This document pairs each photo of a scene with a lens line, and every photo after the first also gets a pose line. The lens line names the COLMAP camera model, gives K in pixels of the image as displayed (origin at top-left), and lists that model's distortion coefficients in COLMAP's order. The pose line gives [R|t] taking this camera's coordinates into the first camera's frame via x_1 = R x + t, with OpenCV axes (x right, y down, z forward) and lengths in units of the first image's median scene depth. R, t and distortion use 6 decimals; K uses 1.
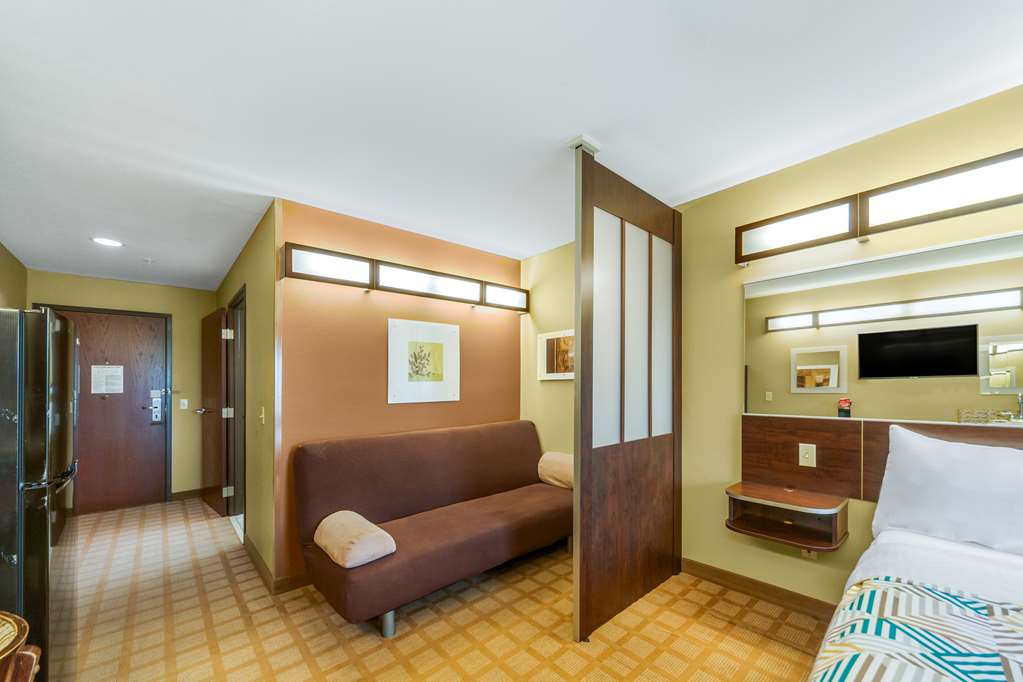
lens RADIAL K [[399.0, 0, 515.8], [0, 399.0, 385.2], [0, 0, 1]] dist [-0.001334, -0.000106]
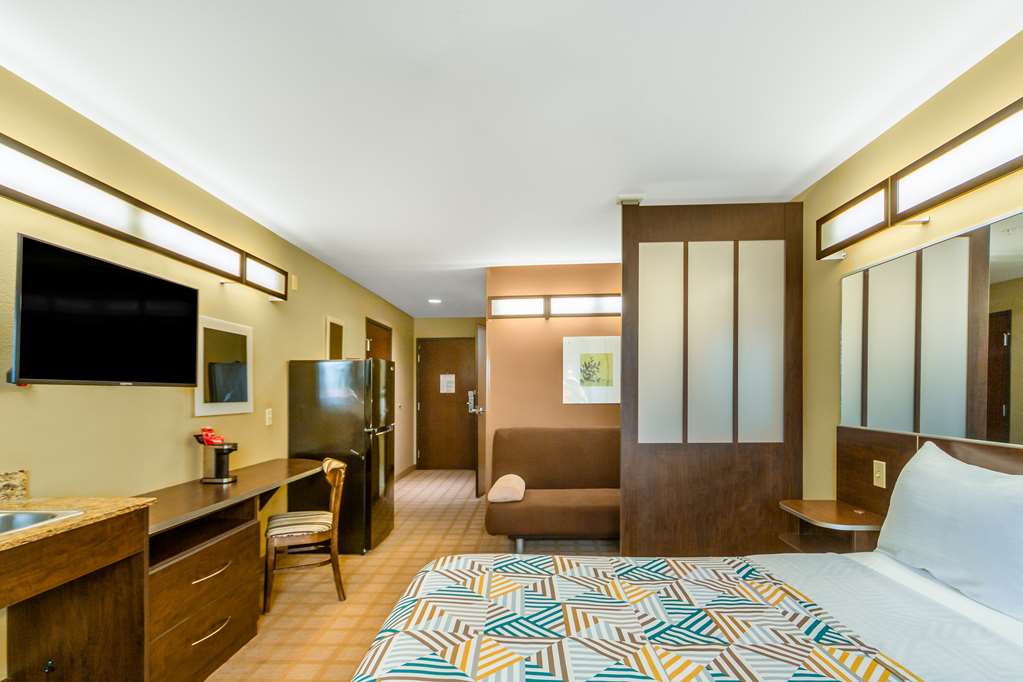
lens RADIAL K [[482.5, 0, 505.9], [0, 482.5, 386.9], [0, 0, 1]] dist [-0.001307, 0.000101]
pose [[0.709723, 0.001685, -0.704478, 0.832787], [0.001057, 0.999993, 0.003456, -0.017195], [0.704480, -0.003198, 0.709717, -0.295179]]
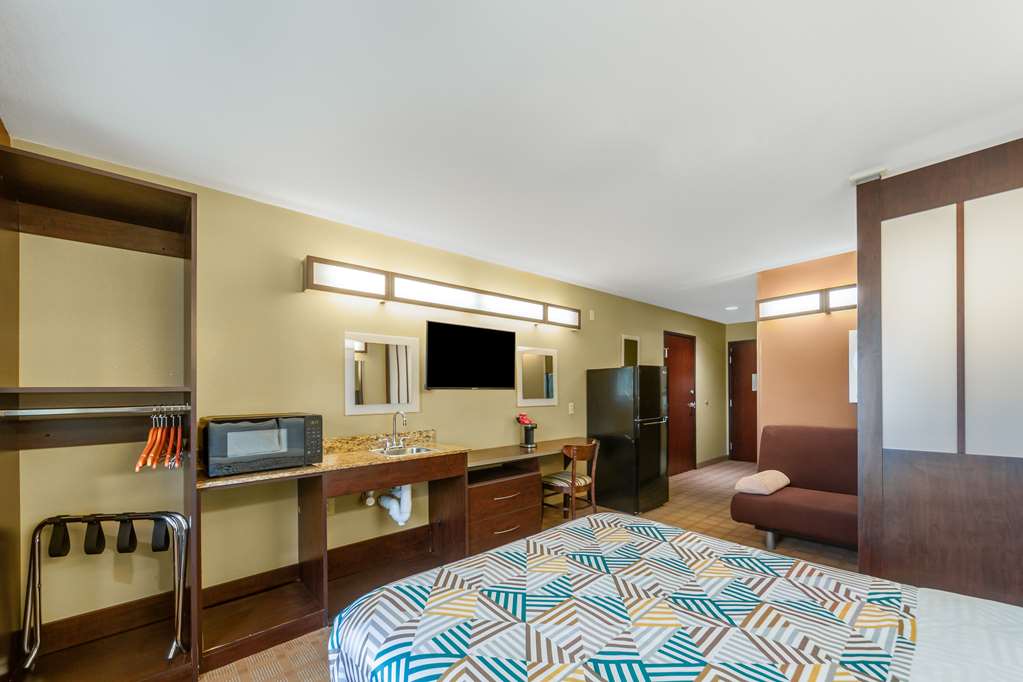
lens RADIAL K [[399.0, 0, 515.8], [0, 399.0, 385.2], [0, 0, 1]] dist [-0.001334, -0.000106]
pose [[-0.000457, -0.005405, -0.999985, 1.125826], [0.017560, 0.999831, -0.005412, -0.022258], [0.999846, -0.017562, -0.000362, 0.011580]]
